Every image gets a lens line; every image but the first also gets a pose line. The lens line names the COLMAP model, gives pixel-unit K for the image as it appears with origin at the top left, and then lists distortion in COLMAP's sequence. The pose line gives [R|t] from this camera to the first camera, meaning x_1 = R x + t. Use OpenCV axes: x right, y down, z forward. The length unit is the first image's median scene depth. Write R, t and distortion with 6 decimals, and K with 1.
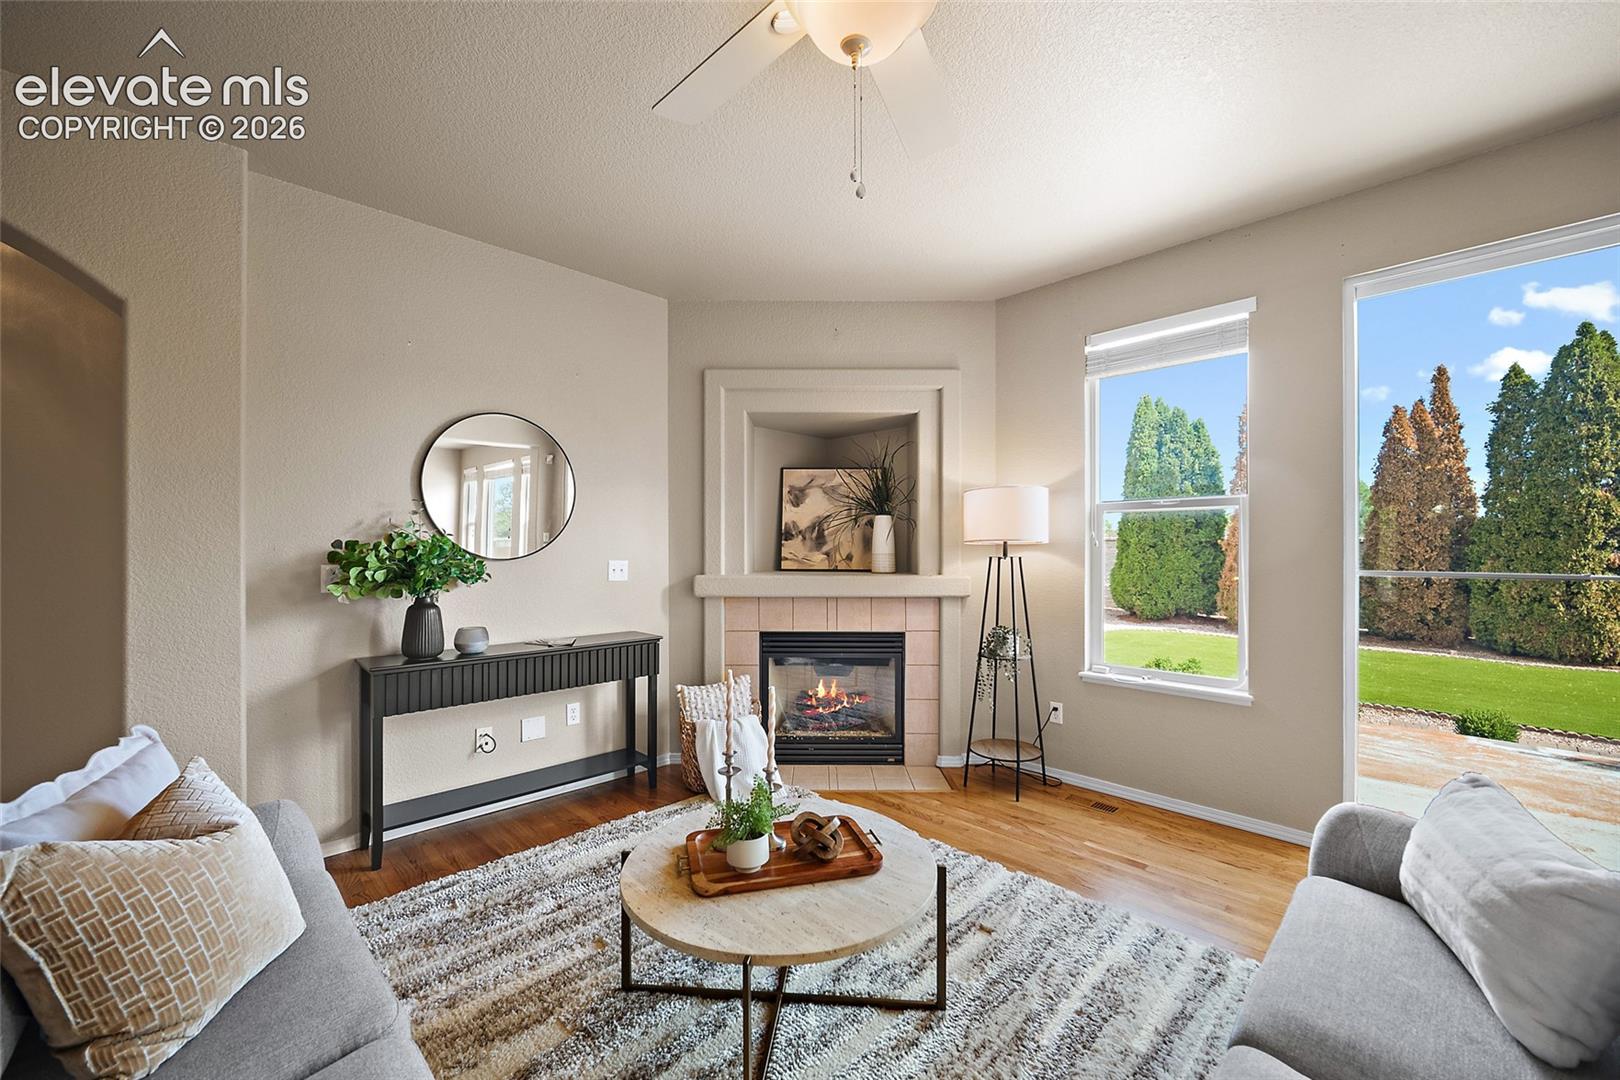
lens RADIAL K [[635.9, 0, 811.3], [0, 635.9, 548.3], [0, 0, 1]] dist [-0.004281, -0.000023]
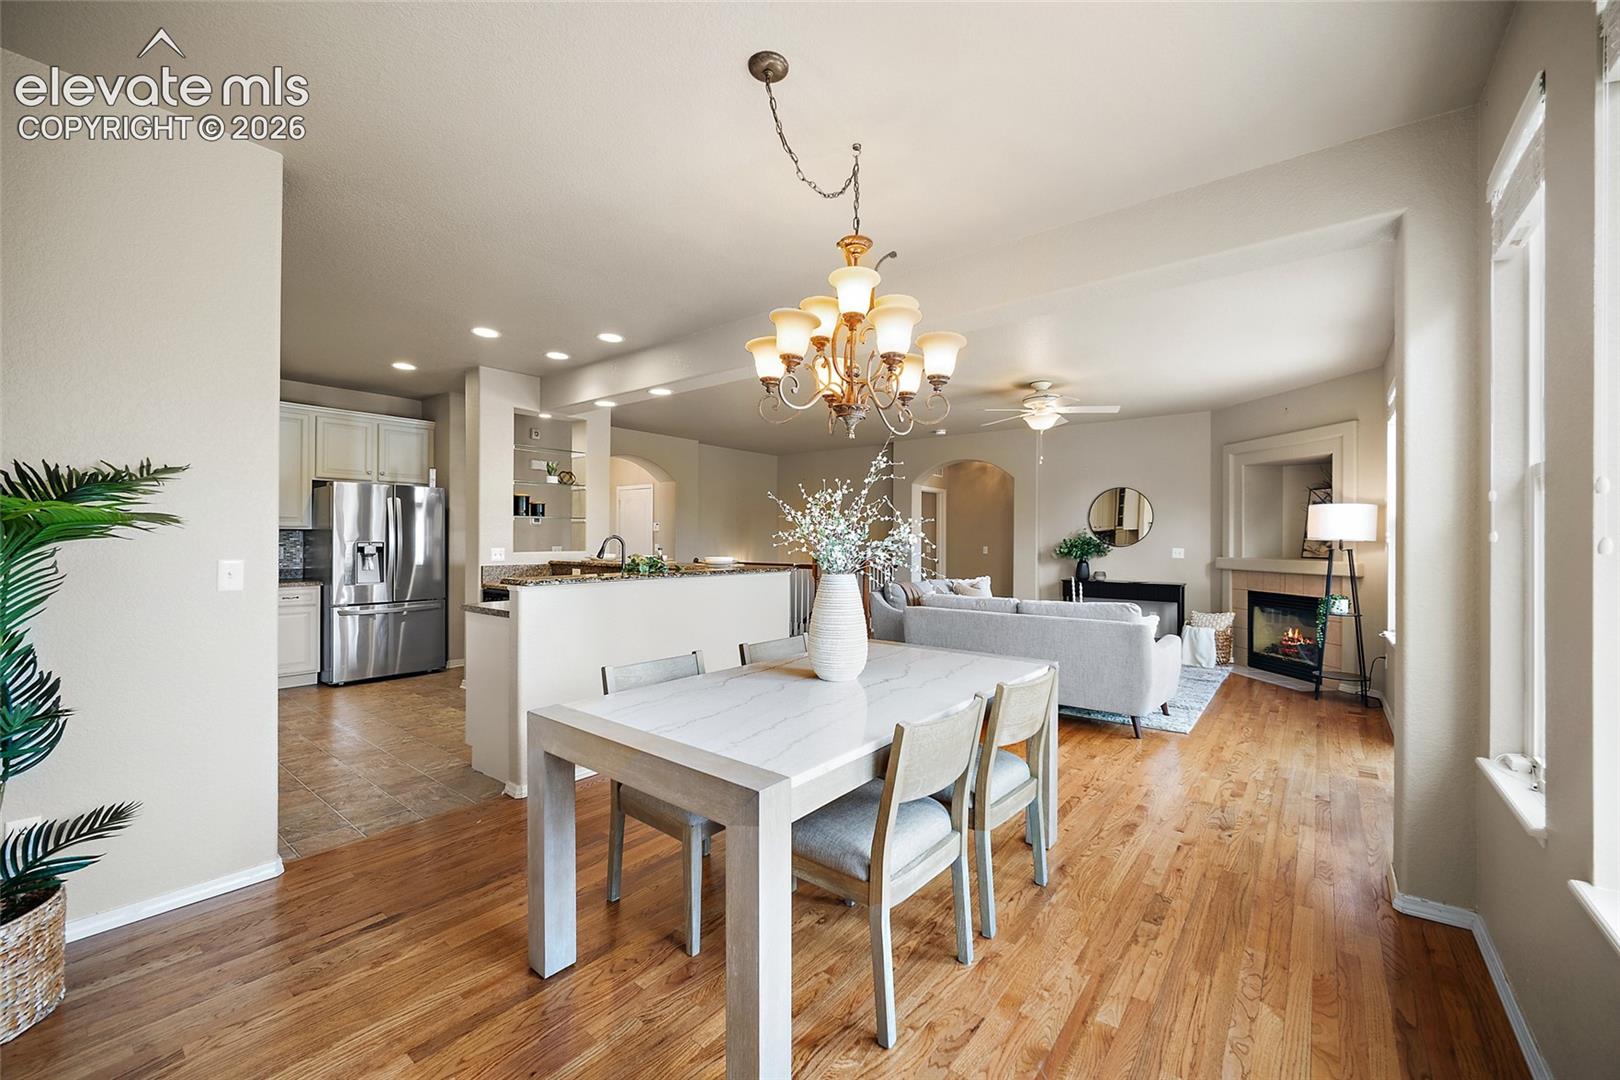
lens RADIAL K [[635.9, 0, 819.1], [0, 635.9, 536.7], [0, 0, 1]] dist [-0.004281, -0.000023]
pose [[0.125267, -0.001470, -0.992122, 1.501249], [-0.001215, 0.999998, -0.001635, -0.012564], [0.992122, 0.001410, 0.125265, -0.388664]]
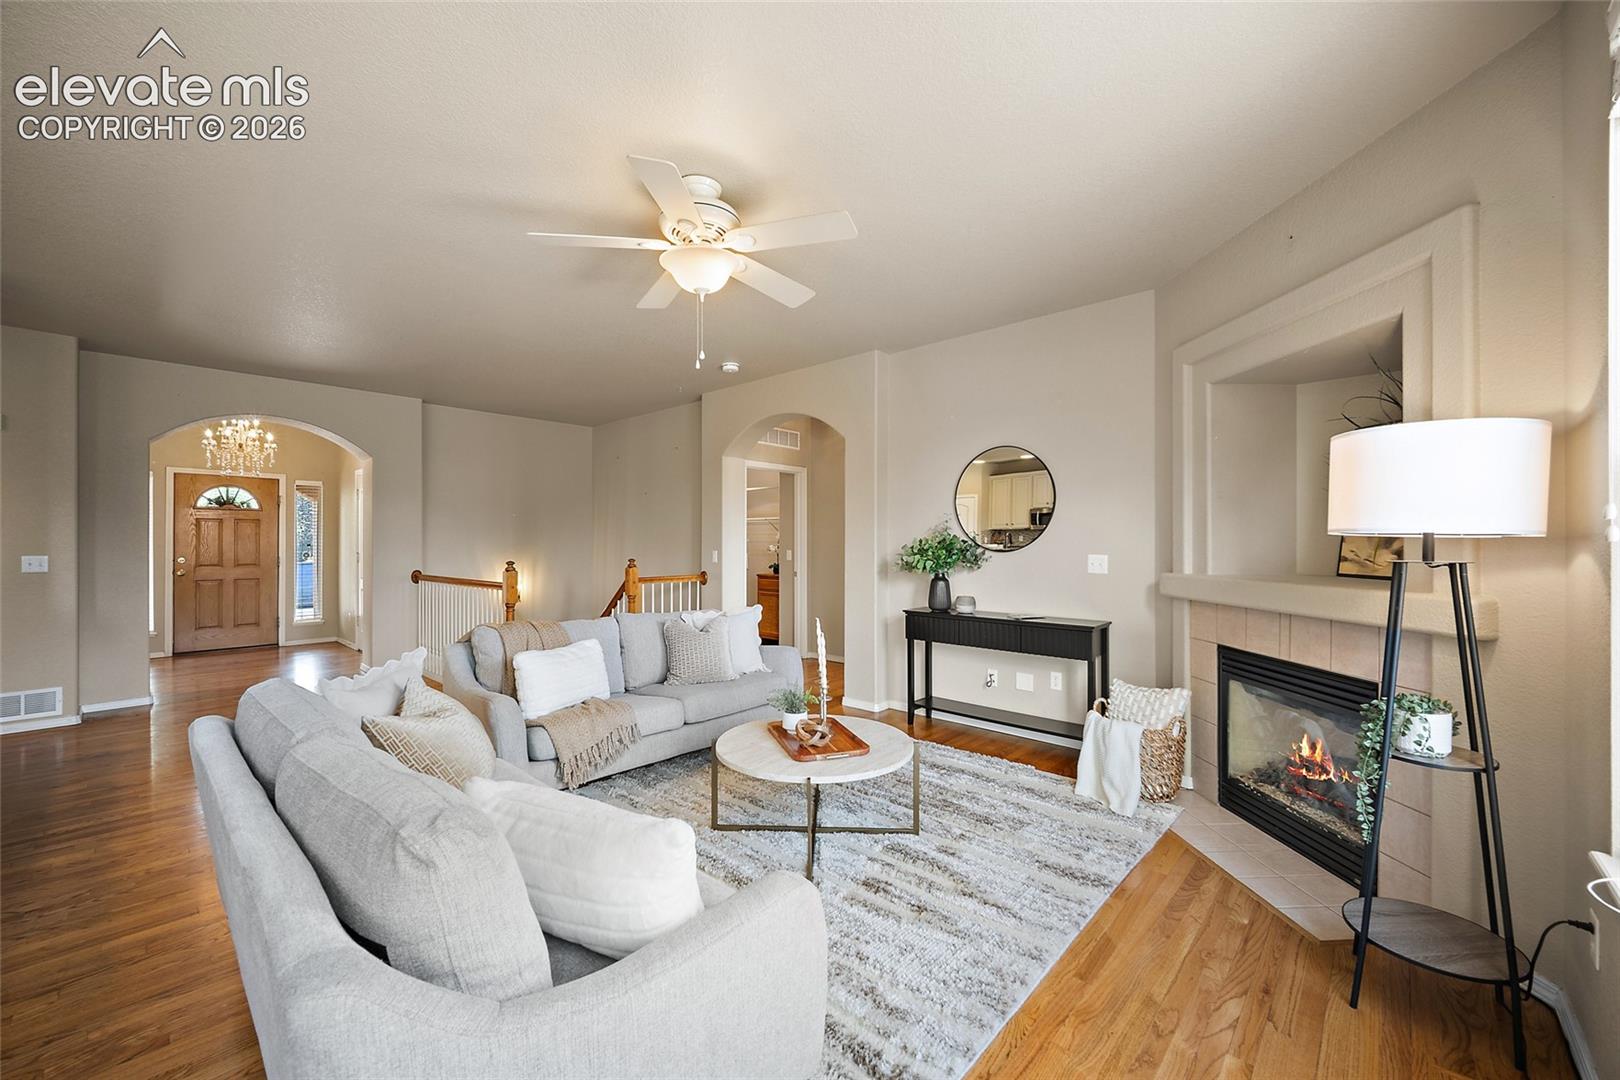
lens RADIAL K [[635.9, 0, 812.0], [0, 635.9, 541.8], [0, 0, 1]] dist [-0.004281, -0.000023]
pose [[0.042543, -0.000598, -0.999094, 0.724017], [0.001369, 0.999999, -0.000540, -0.003657], [0.999094, -0.001344, 0.042544, 0.434564]]
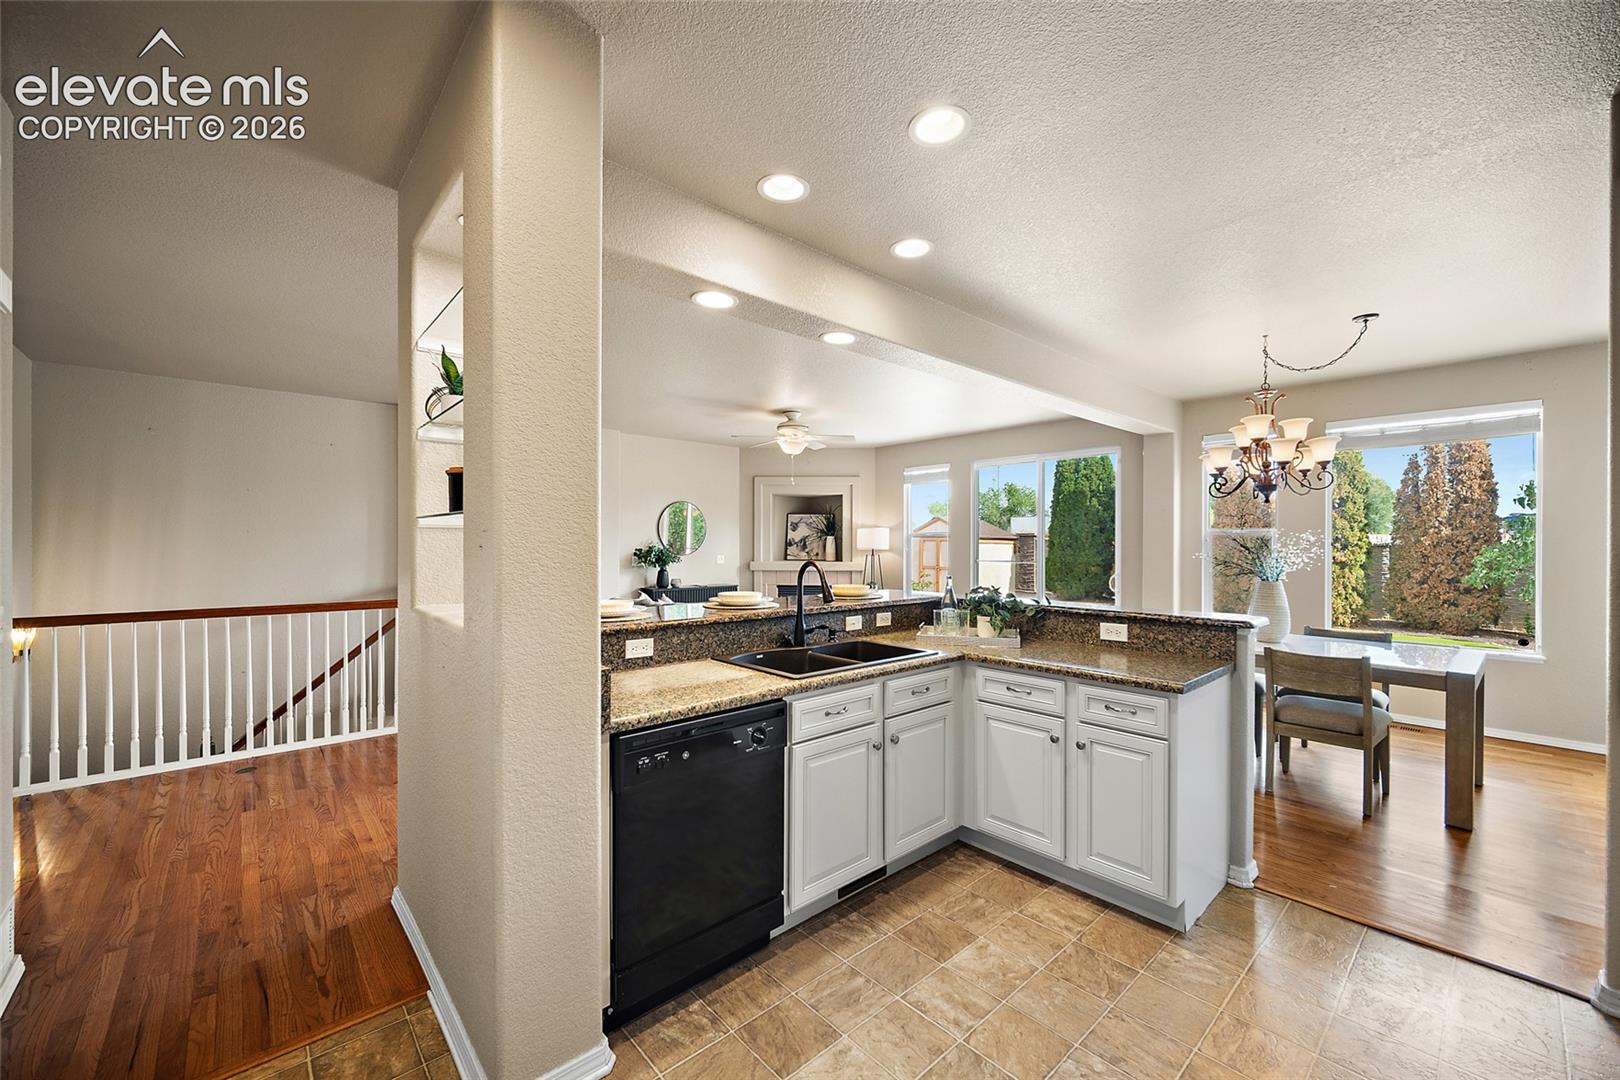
lens RADIAL K [[635.9, 0, 816.6], [0, 635.9, 546.7], [0, 0, 1]] dist [-0.004281, -0.000023]
pose [[0.999152, 0.004714, -0.040907, 0.171852], [-0.004354, 0.999951, 0.008872, -0.036635], [0.040947, -0.008686, 0.999124, -1.431936]]
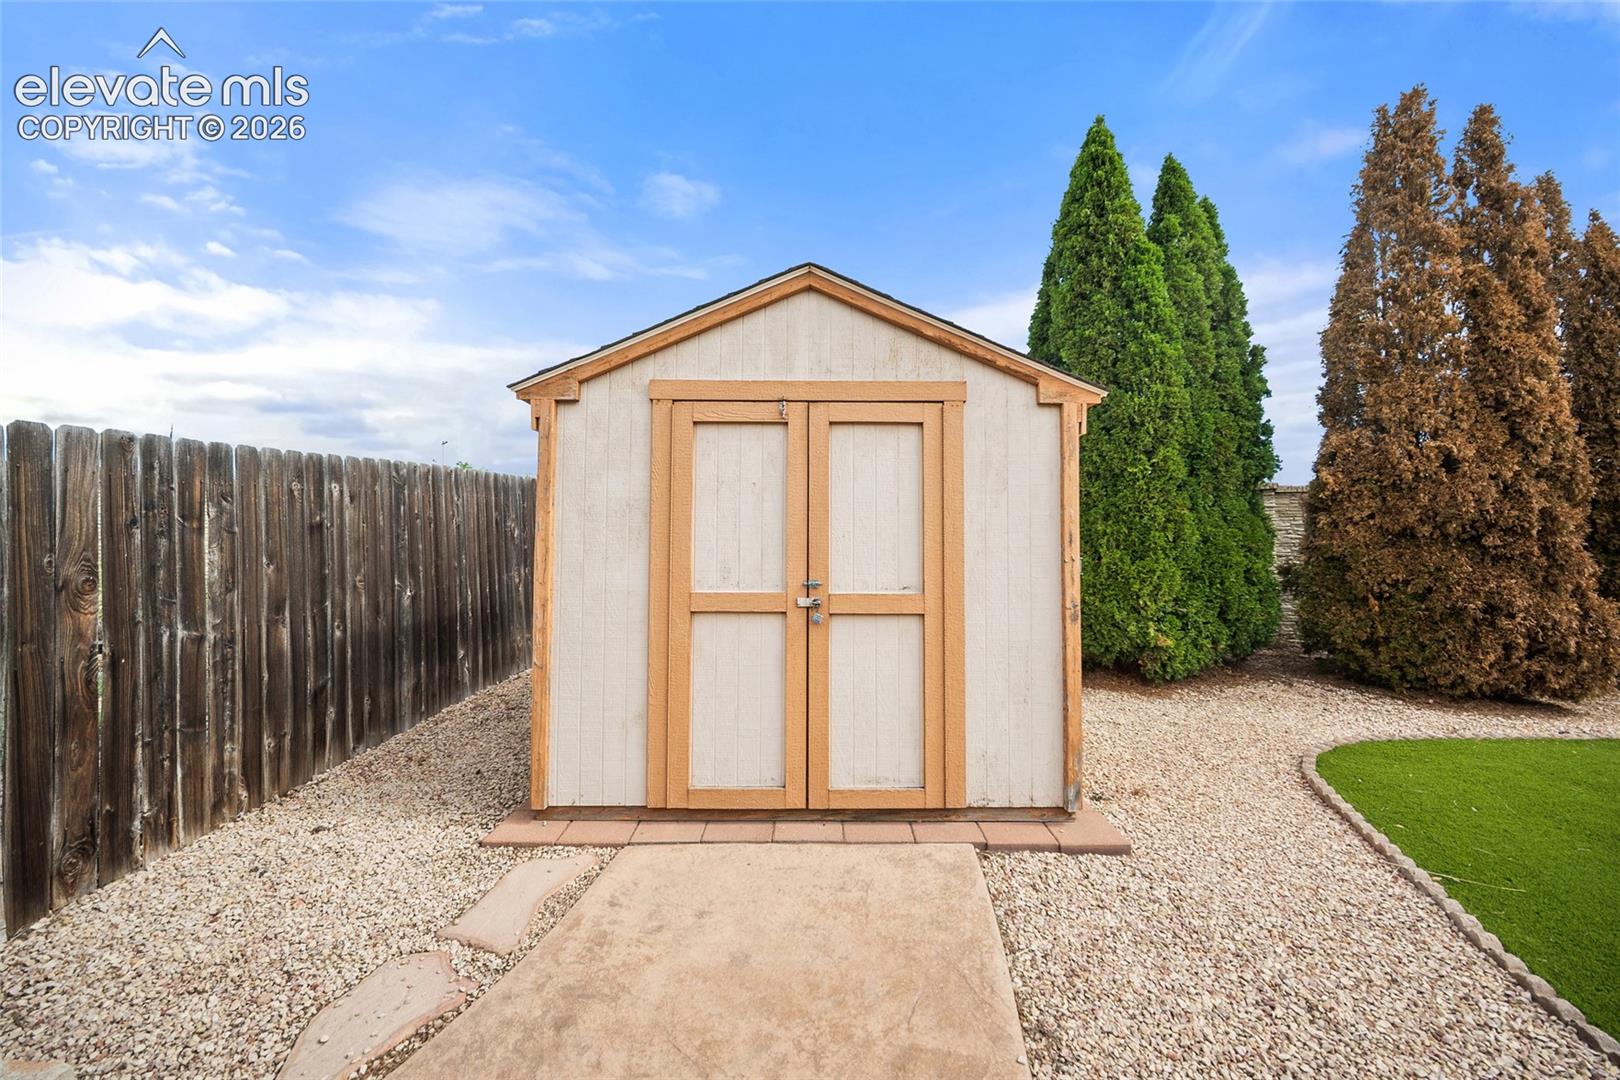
lens RADIAL K [[635.9, 0, 814.6], [0, 635.9, 543.0], [0, 0, 1]] dist [-0.004281, -0.000023]
pose [[0.706413, -0.003186, 0.707793, 0.399521], [0.003216, 0.999994, 0.001292, 0.097545], [-0.707792, 0.001364, 0.706419, 3.275690]]
